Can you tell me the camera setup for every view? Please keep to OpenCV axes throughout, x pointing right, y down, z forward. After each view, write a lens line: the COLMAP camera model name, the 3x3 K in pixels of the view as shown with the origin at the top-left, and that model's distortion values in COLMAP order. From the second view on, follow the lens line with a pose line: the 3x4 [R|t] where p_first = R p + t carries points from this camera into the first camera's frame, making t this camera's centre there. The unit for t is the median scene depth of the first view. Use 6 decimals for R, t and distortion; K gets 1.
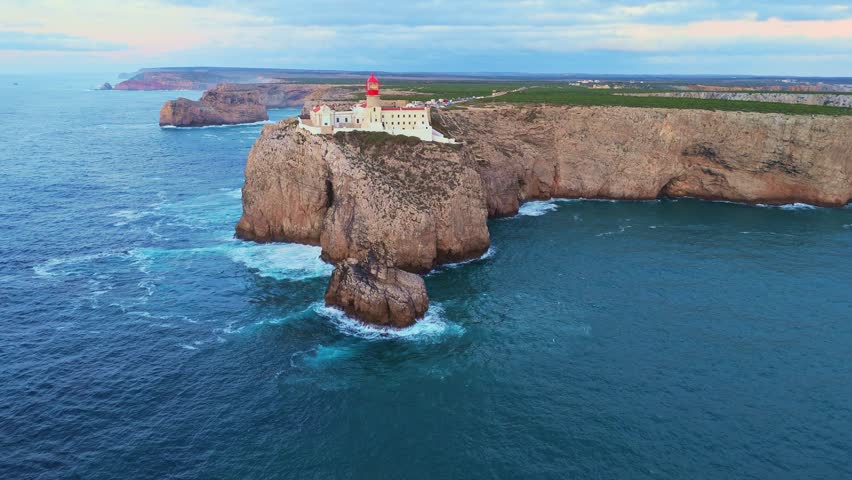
lens RADIAL K [[1147.5, 0, 426.0], [0, 1147.5, 240.0], [0, 0, 1]] dist [0.152819, -0.042774]
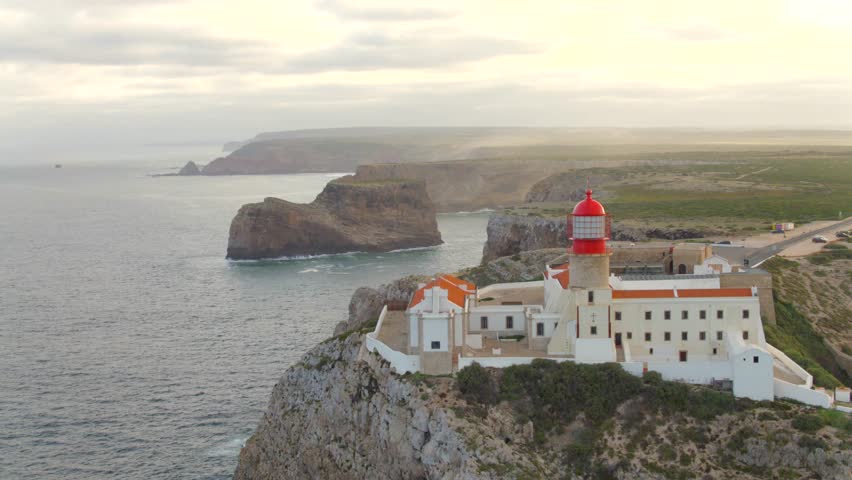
lens RADIAL K [[1147.5, 0, 426.0], [0, 1147.5, 240.0], [0, 0, 1]] dist [0.152819, -0.042774]
pose [[0.952325, 0.023384, -0.304188, 0.010733], [-0.028333, 0.999528, -0.011865, -0.124583], [0.303767, 0.019918, 0.952538, 0.668073]]
